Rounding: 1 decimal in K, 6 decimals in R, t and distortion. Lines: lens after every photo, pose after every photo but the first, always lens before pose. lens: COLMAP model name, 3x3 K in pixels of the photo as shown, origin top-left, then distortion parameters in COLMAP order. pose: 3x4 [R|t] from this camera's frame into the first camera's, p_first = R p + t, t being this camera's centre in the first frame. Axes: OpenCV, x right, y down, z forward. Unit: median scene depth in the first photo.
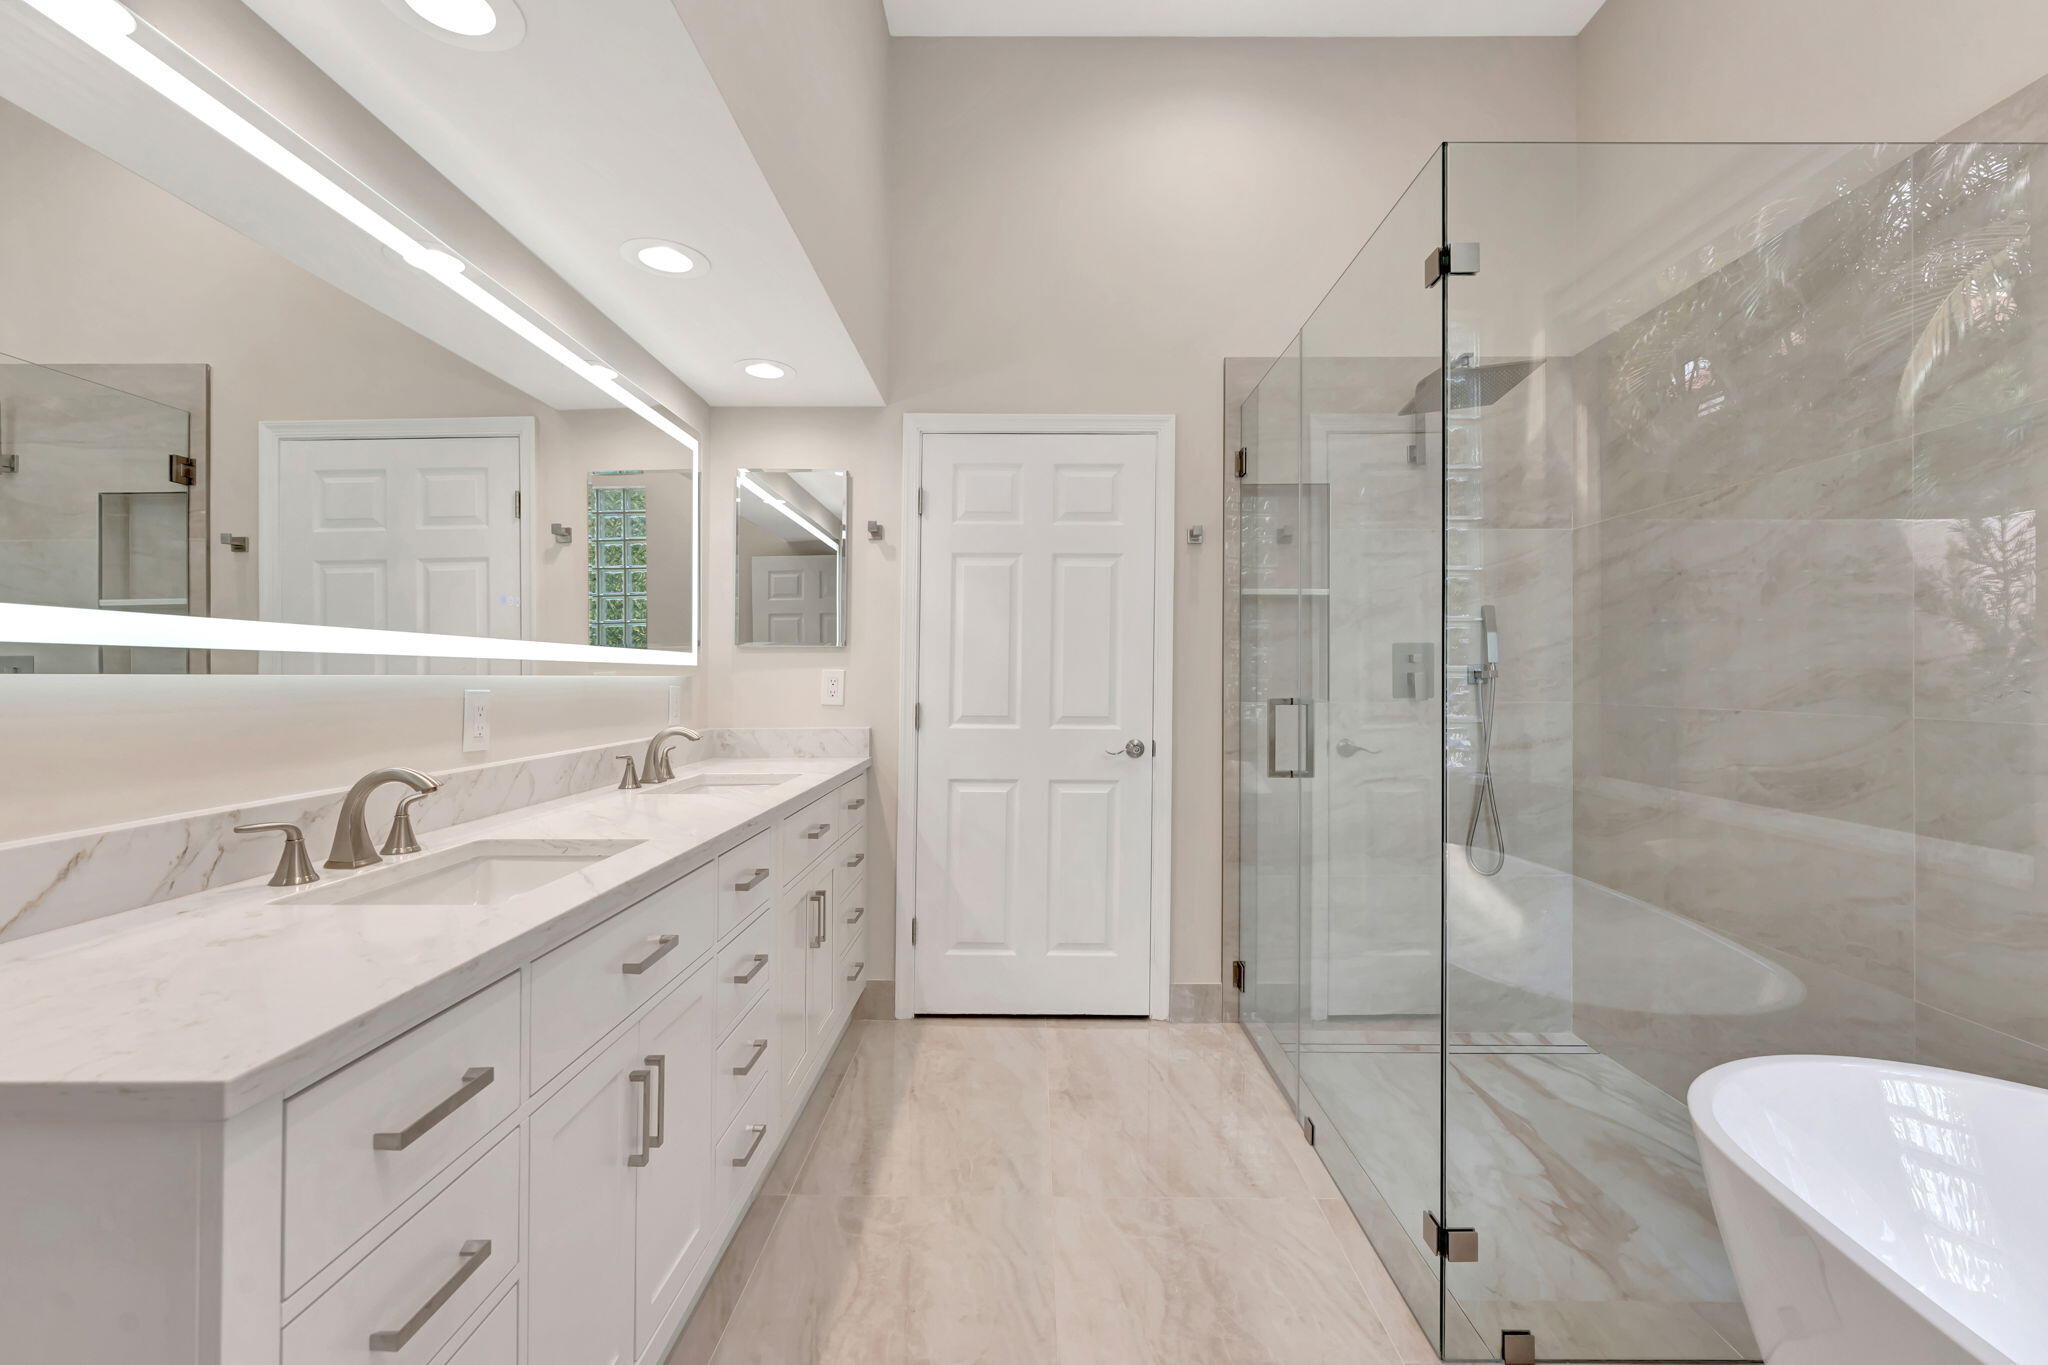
lens RADIAL K [[877.2, 0, 1024.9], [0, 877.2, 677.6], [0, 0, 1]] dist [0.001412, -0.000084]
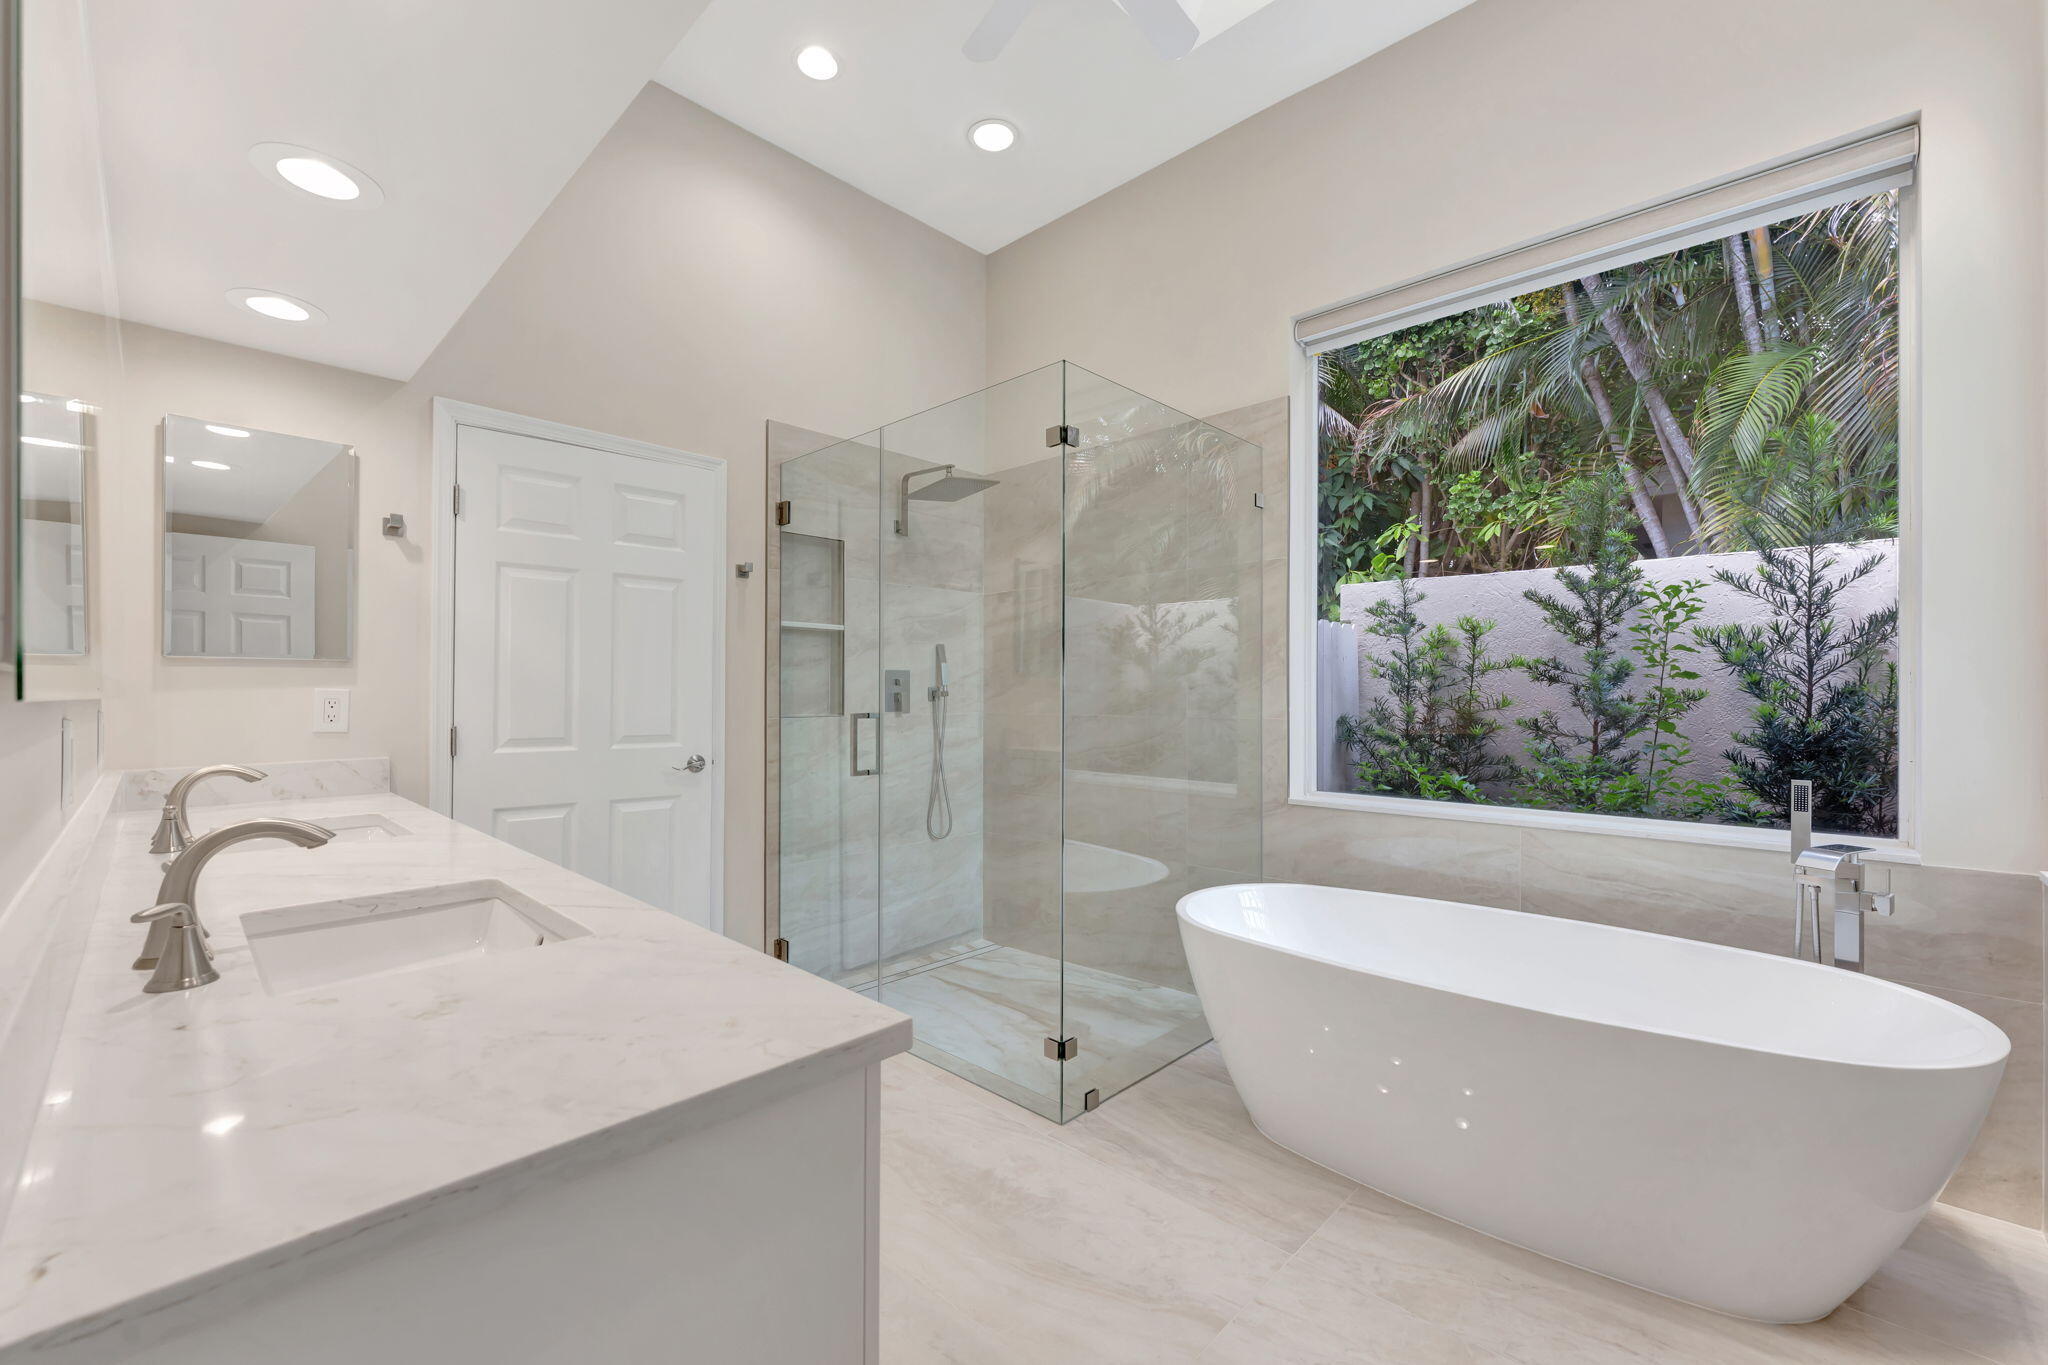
lens RADIAL K [[836.8, 0, 995.8], [0, 836.8, 700.9], [0, 0, 1]] dist [0.000012, -0.000028]
pose [[0.698657, -0.007307, 0.715419, -0.355618], [0.001978, 0.999964, 0.008282, -0.002865], [-0.715454, -0.004371, 0.698646, 0.014197]]
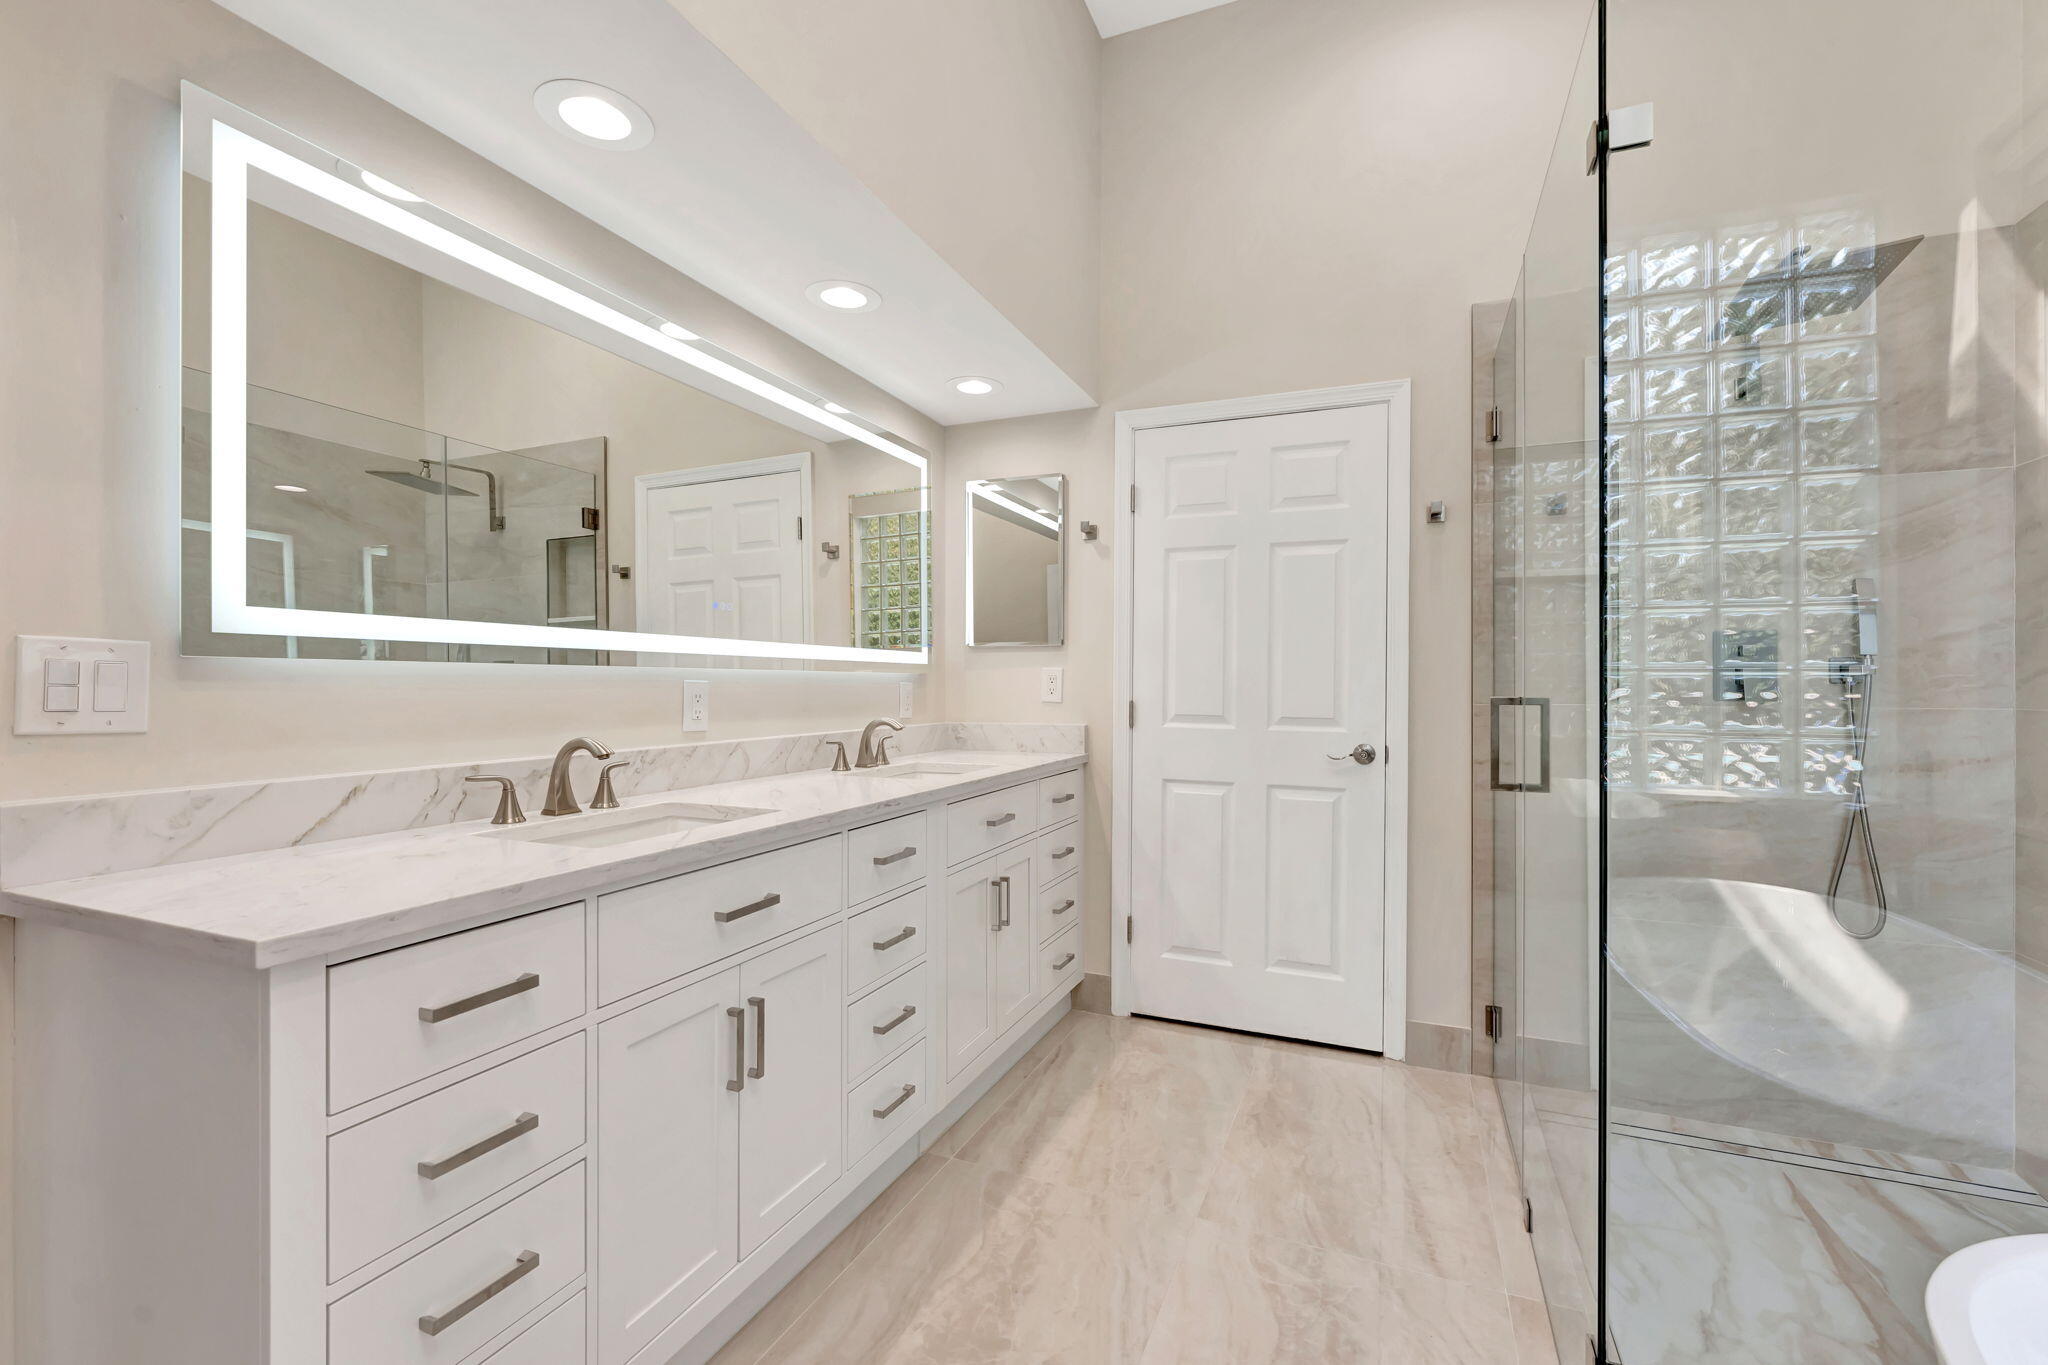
lens RADIAL K [[870.6, 0, 1024.0], [0, 870.6, 682.5], [0, 0, 1]] dist [-0.000918, -0.000134]
pose [[0.924839, 0.002515, -0.380350, 0.146940], [-0.003387, 0.999993, -0.001622, 0.010402], [0.380344, 0.002788, 0.924841, 0.039329]]
